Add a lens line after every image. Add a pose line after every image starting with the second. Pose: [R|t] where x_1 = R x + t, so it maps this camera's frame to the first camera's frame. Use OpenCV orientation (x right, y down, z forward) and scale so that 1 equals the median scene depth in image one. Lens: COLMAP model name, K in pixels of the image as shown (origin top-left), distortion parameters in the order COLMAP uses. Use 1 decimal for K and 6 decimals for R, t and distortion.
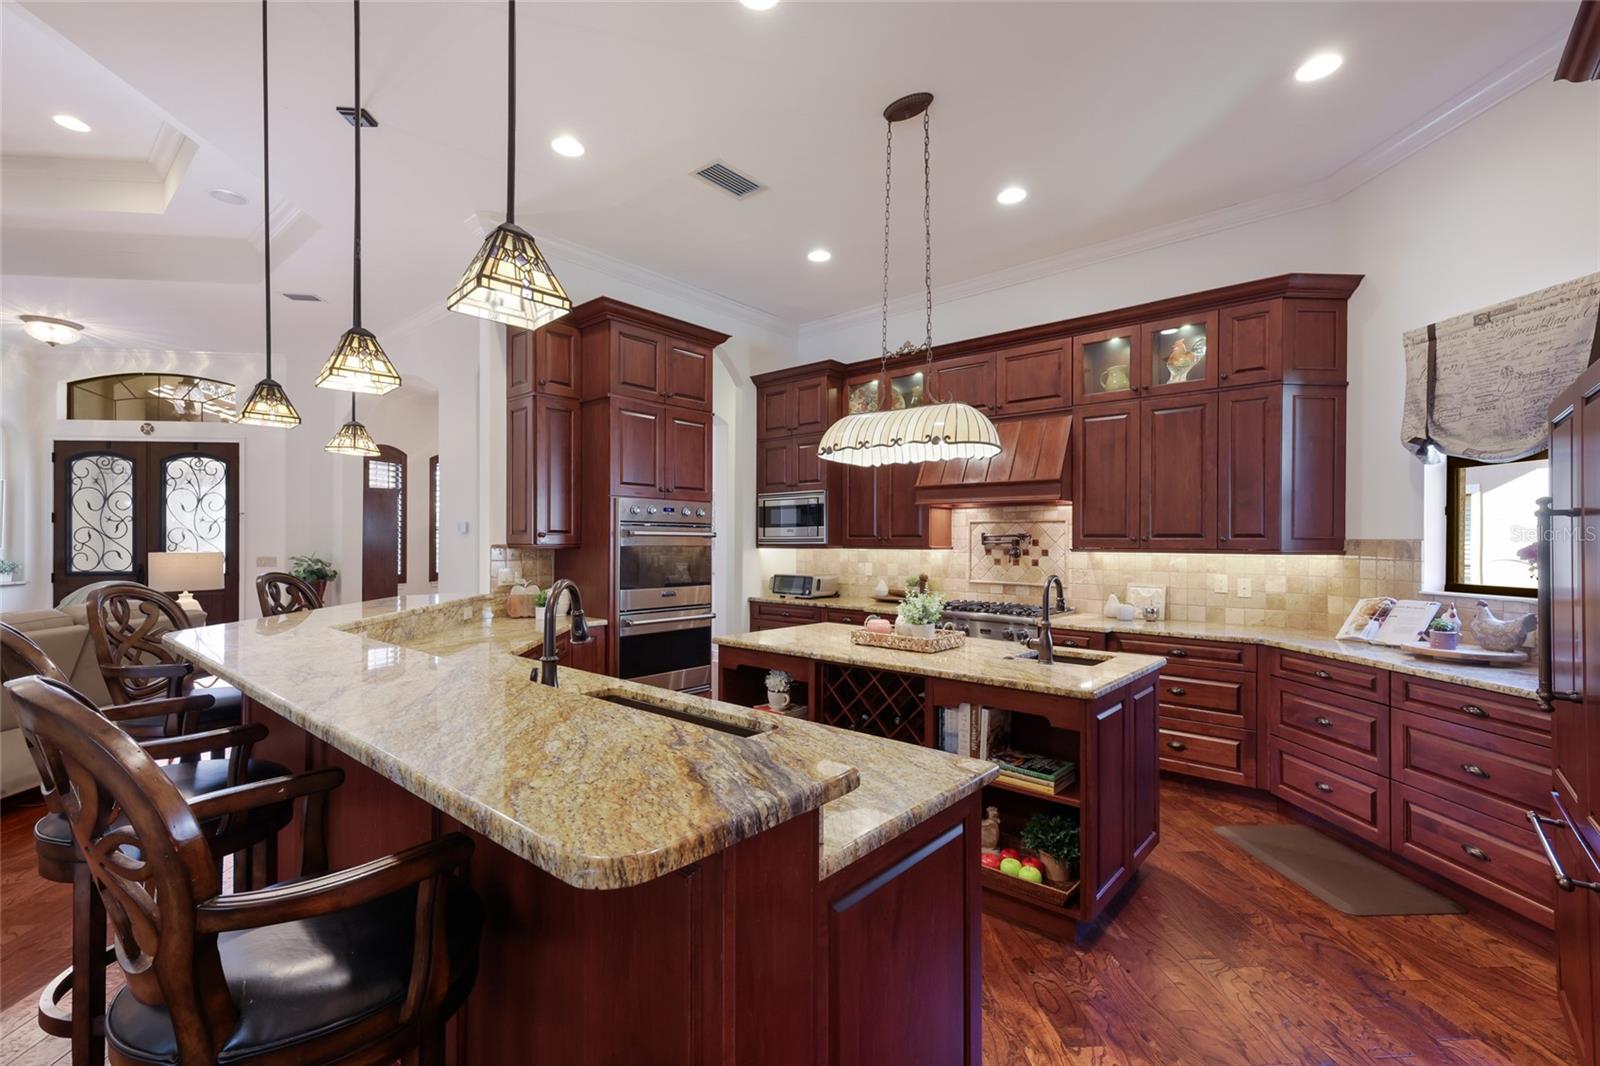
lens RADIAL K [[711.0, 0, 806.8], [0, 711.0, 542.6], [0, 0, 1]] dist [0.013321, -0.000663]
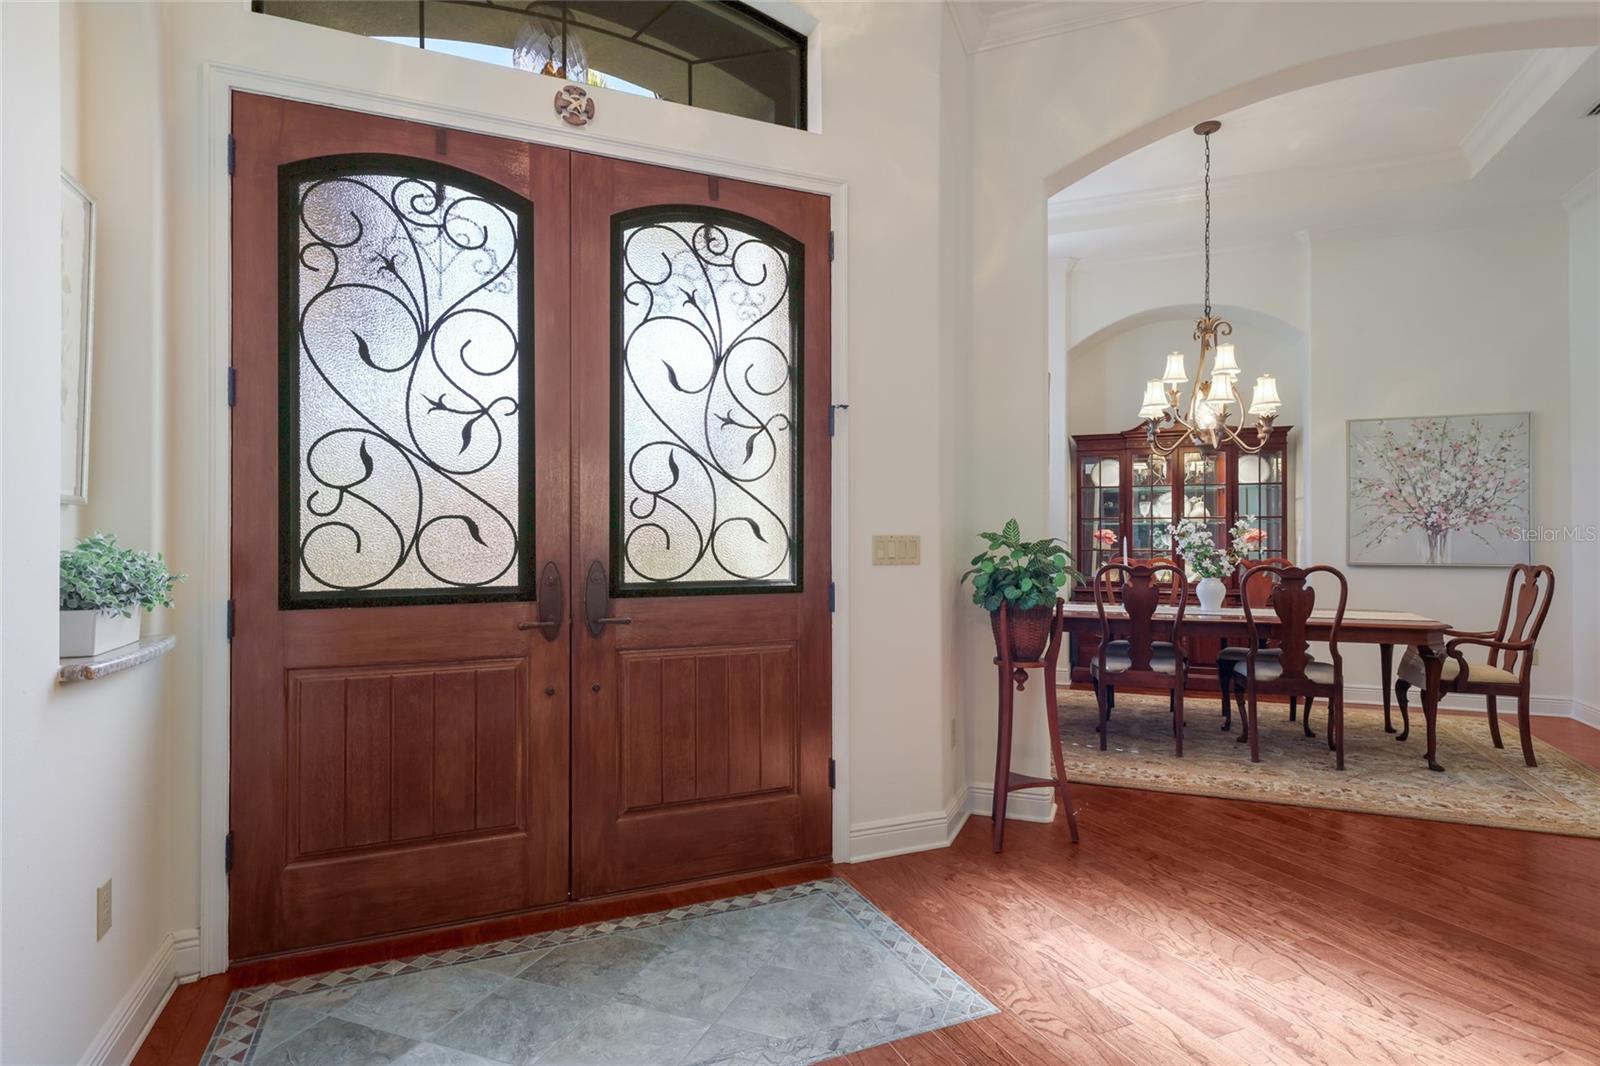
lens RADIAL K [[845.5, 0, 807.7], [0, 845.5, 530.2], [0, 0, 1]] dist [0.010192, 0.000347]
pose [[0.942613, -0.003574, 0.333867, -0.945278], [0.006231, 0.999957, -0.006888, 0.020341], [-0.333828, 0.008573, 0.942595, 0.638047]]
